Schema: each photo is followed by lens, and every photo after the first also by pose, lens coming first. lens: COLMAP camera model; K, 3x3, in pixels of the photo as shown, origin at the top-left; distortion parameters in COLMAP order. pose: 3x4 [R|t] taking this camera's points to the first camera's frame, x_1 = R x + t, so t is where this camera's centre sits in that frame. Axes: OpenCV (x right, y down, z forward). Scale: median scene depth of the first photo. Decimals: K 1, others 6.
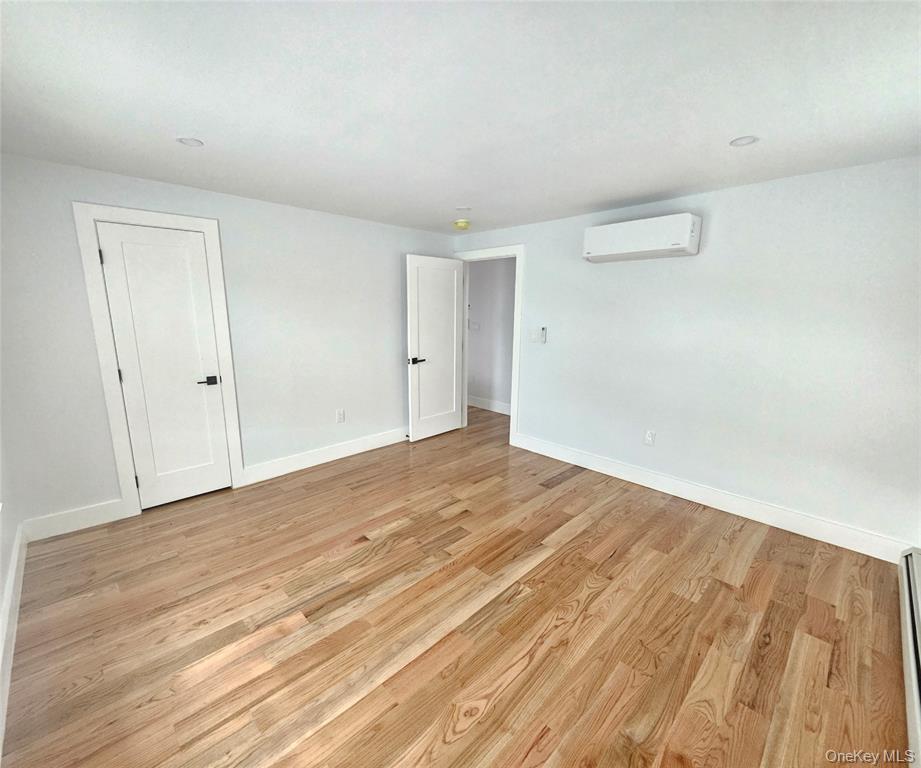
lens RADIAL K [[400.8, 0, 460.4], [0, 400.8, 383.5], [0, 0, 1]] dist [-0.000420, 0.000230]
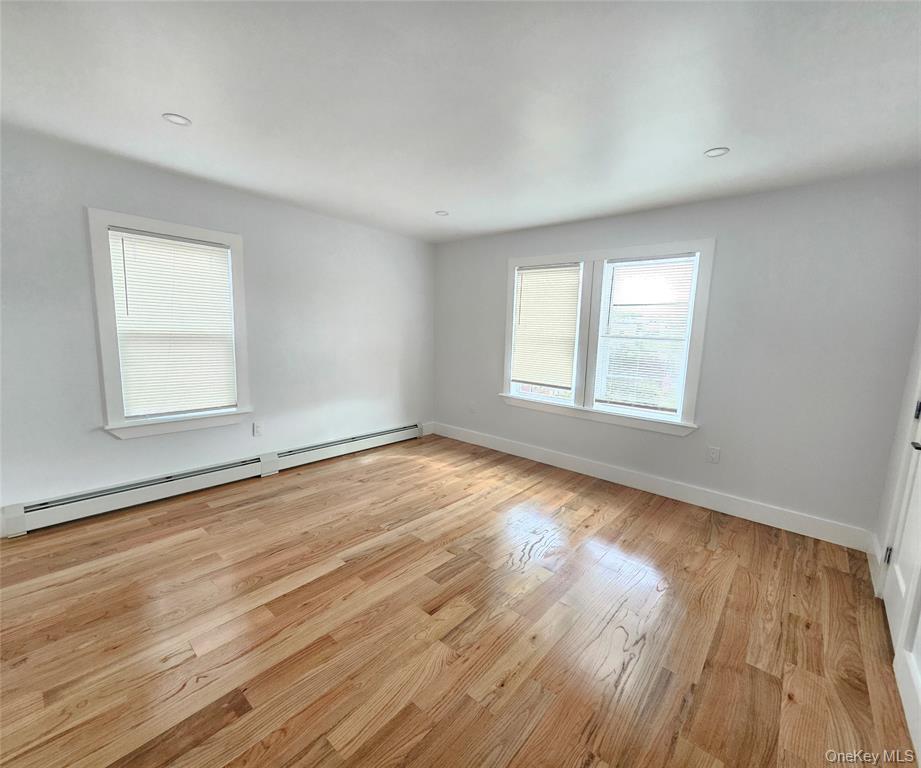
lens RADIAL K [[400.8, 0, 461.6], [0, 400.8, 385.2], [0, 0, 1]] dist [-0.000420, 0.000230]
pose [[-0.995458, -0.033378, -0.089153, 0.039151], [-0.060908, 0.943056, 0.327010, -0.252713], [0.073162, 0.330955, -0.940806, 1.613926]]
